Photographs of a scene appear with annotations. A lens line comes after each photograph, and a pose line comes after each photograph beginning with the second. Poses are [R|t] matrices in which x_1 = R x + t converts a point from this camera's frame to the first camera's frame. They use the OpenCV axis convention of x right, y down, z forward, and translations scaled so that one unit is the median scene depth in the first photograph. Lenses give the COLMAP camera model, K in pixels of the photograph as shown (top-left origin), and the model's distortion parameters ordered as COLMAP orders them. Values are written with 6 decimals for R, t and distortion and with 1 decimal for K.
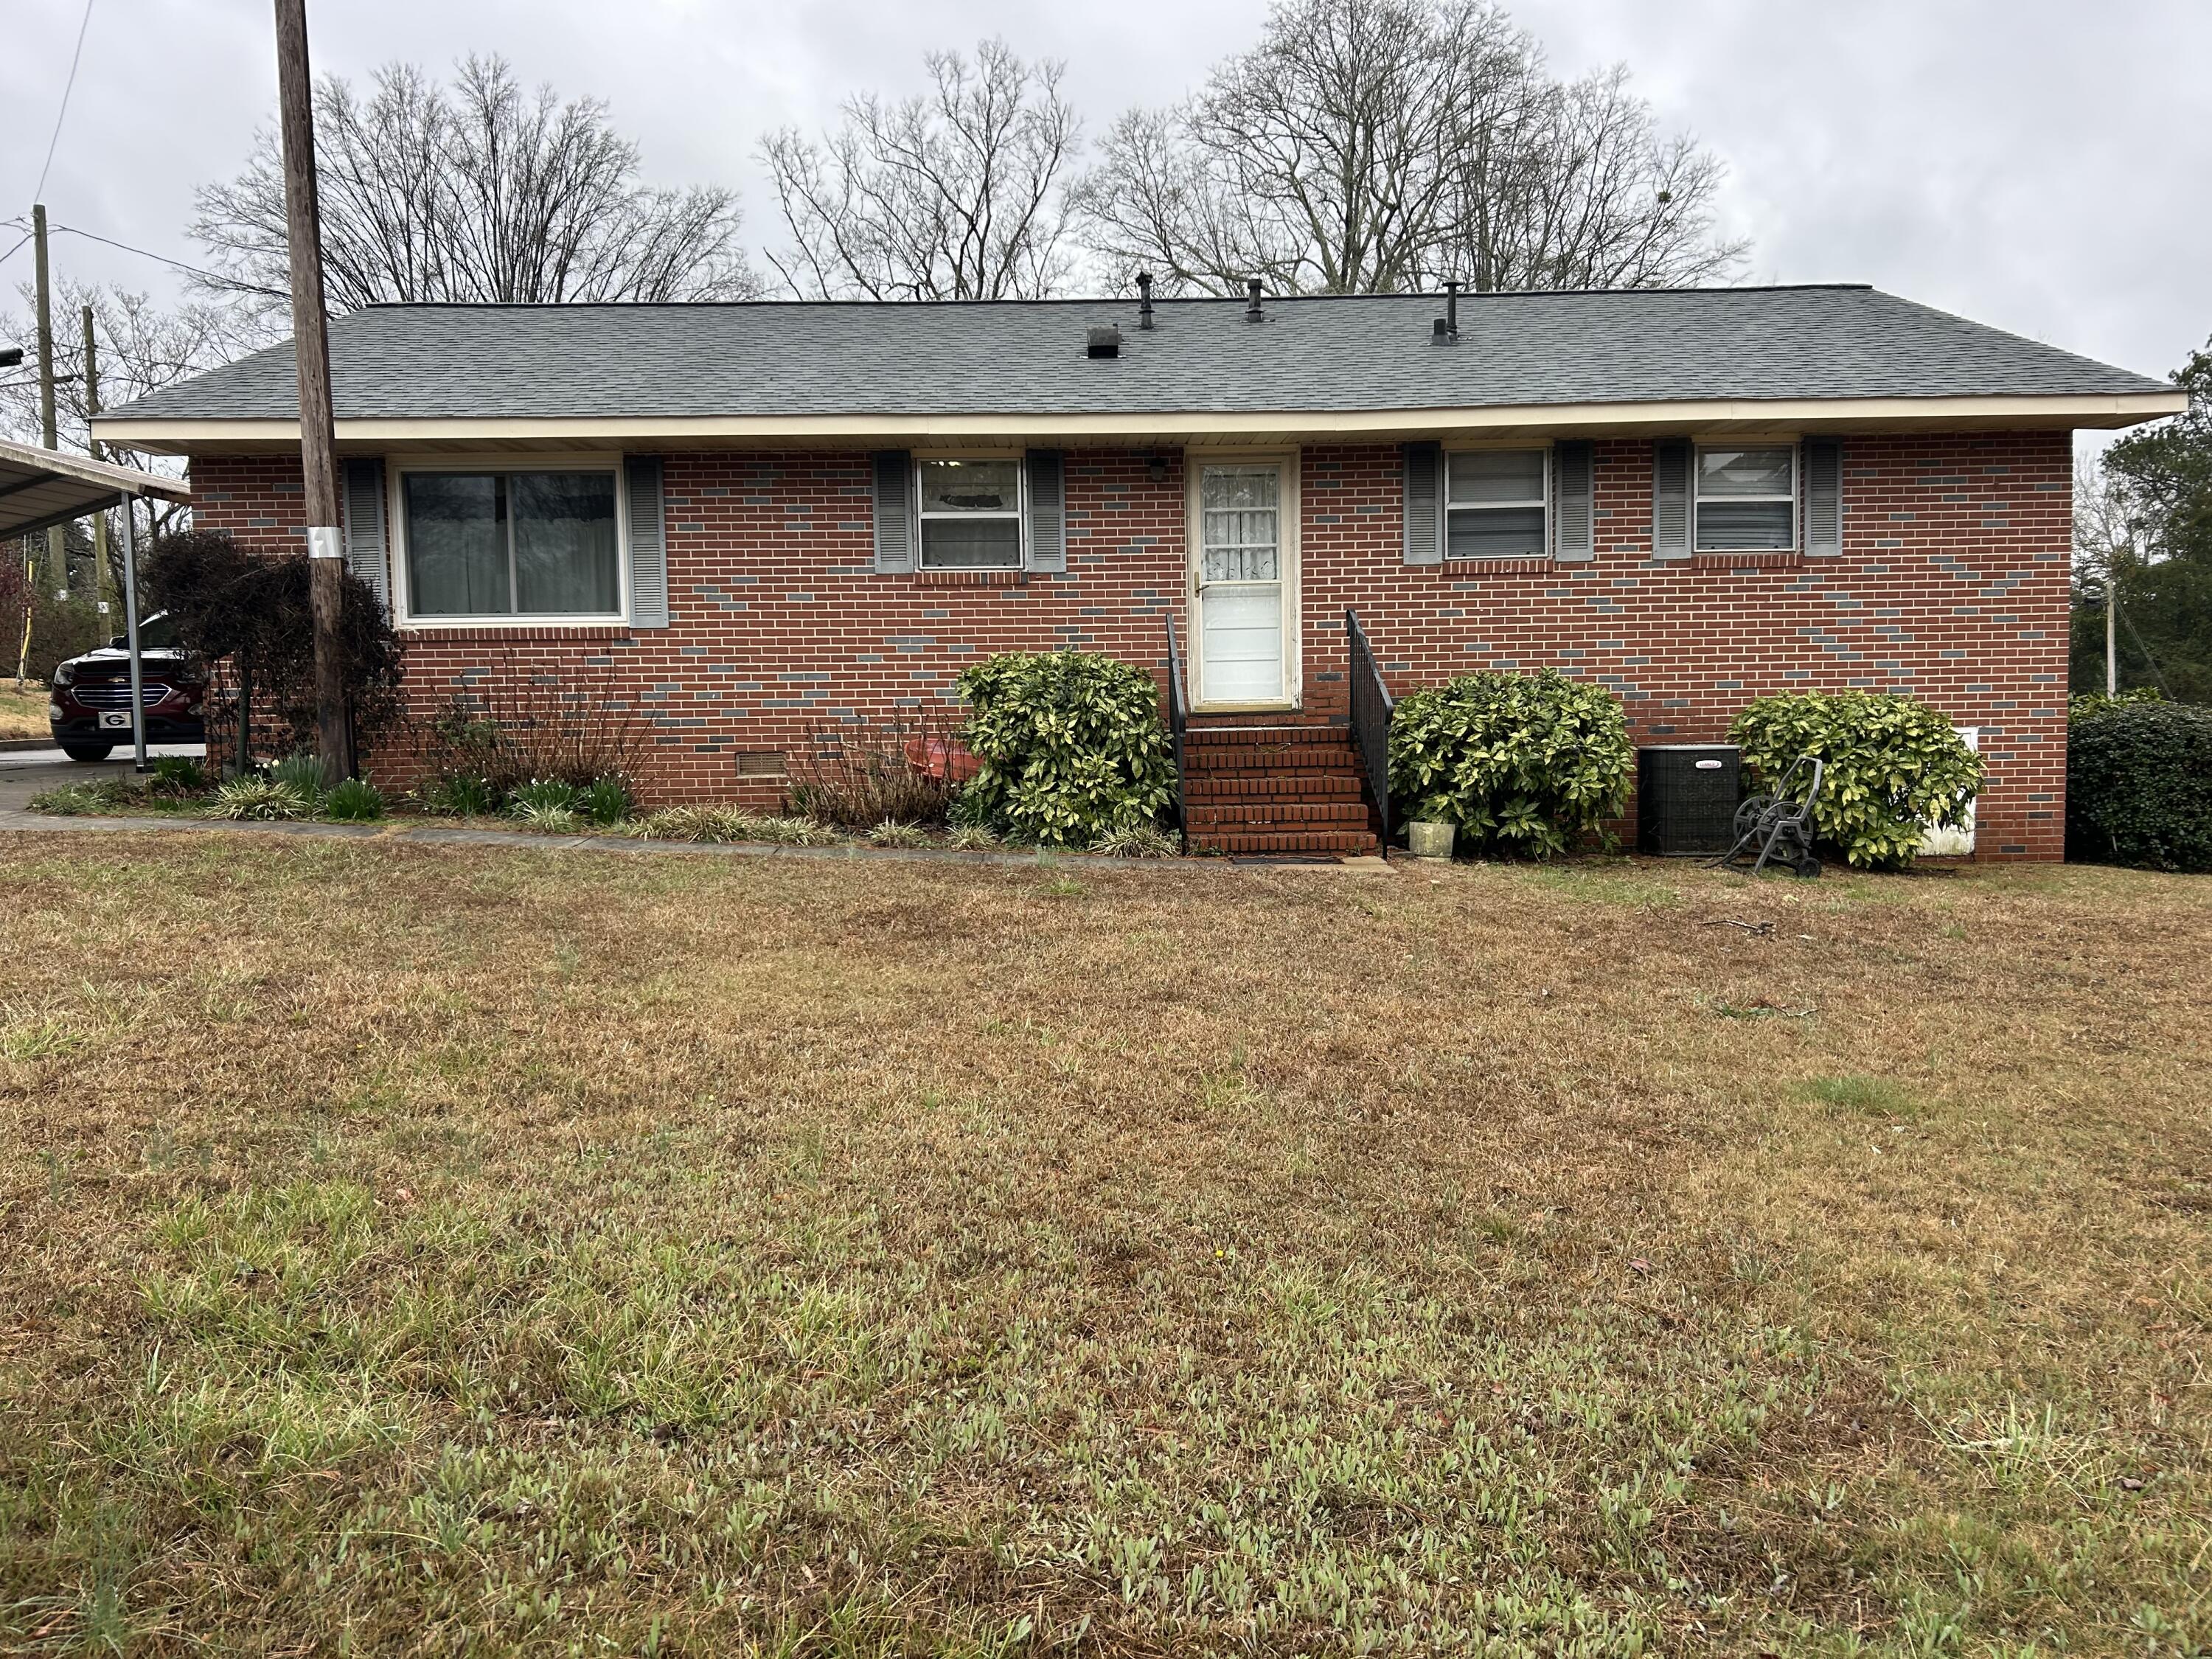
lens RADIAL K [[1649.2, 0, 1113.3], [0, 1649.2, 838.4], [0, 0, 1]] dist [0.090809, -0.095689]
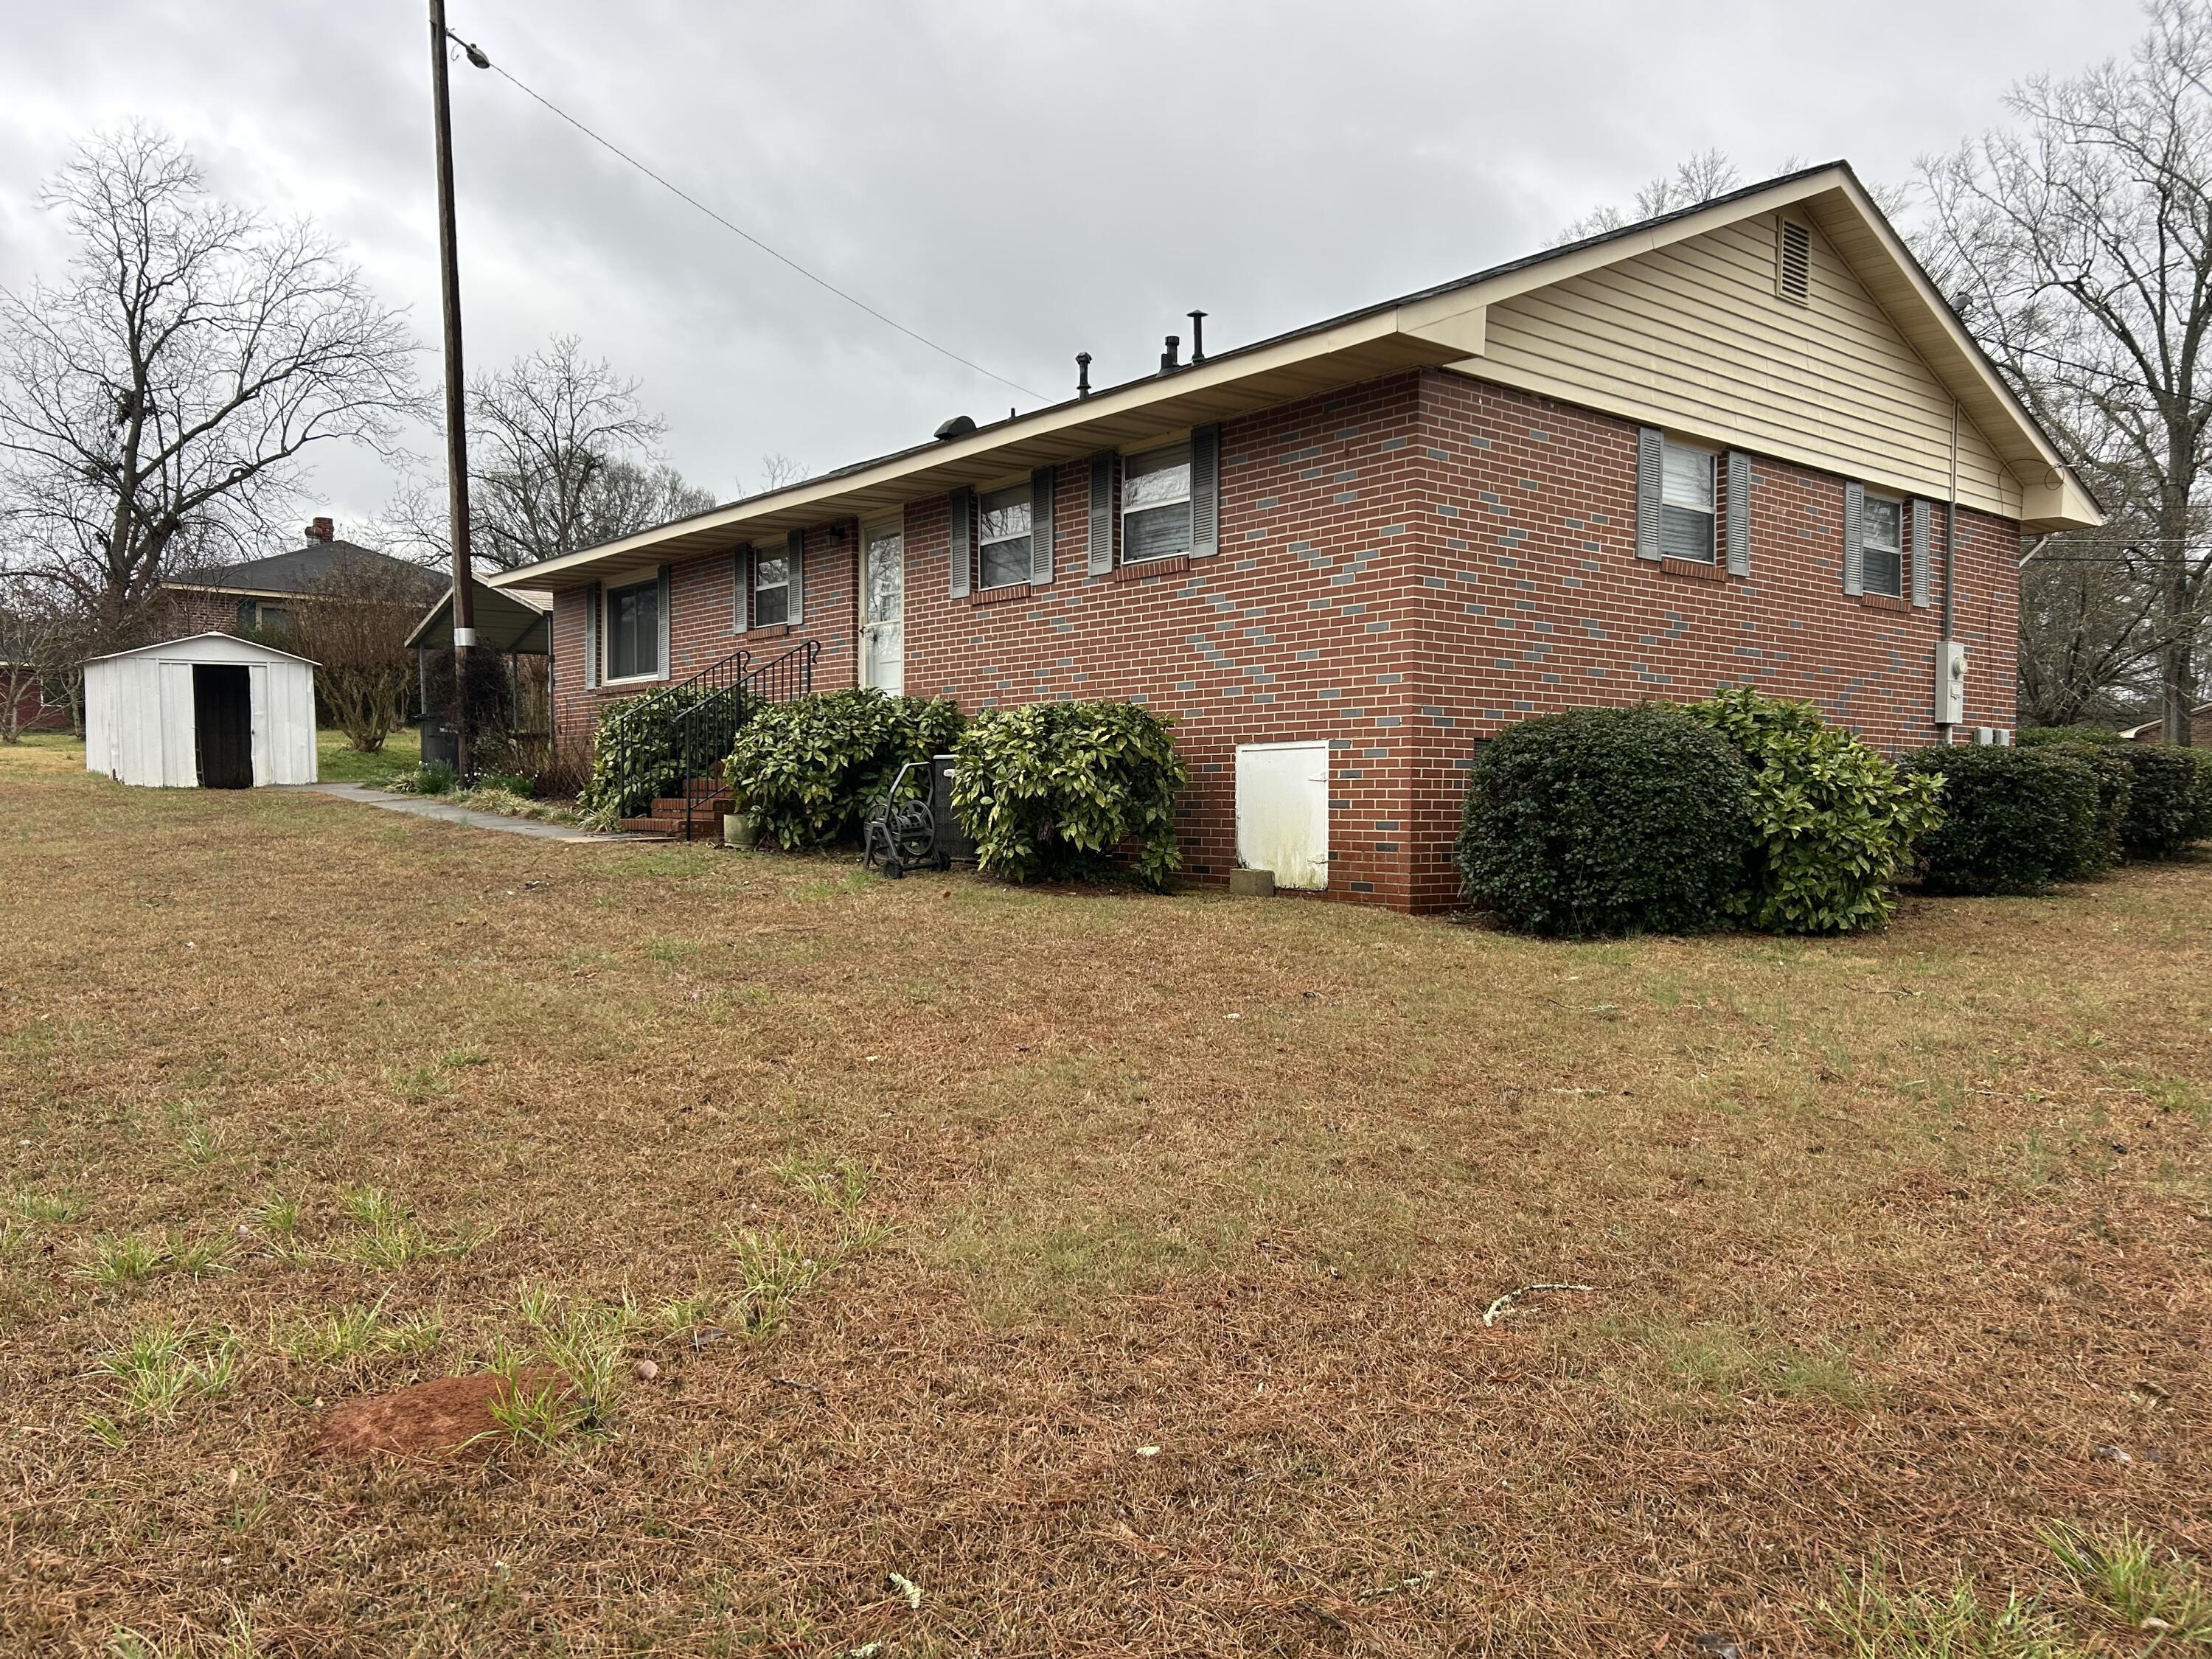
lens RADIAL K [[1649.2, 0, 1113.3], [0, 1649.2, 838.4], [0, 0, 1]] dist [0.090809, -0.095689]
pose [[0.605165, 0.033568, -0.795392, 1.126383], [-0.076570, 0.996933, -0.016185, 0.004966], [0.792410, 0.070698, 0.605879, 0.419032]]
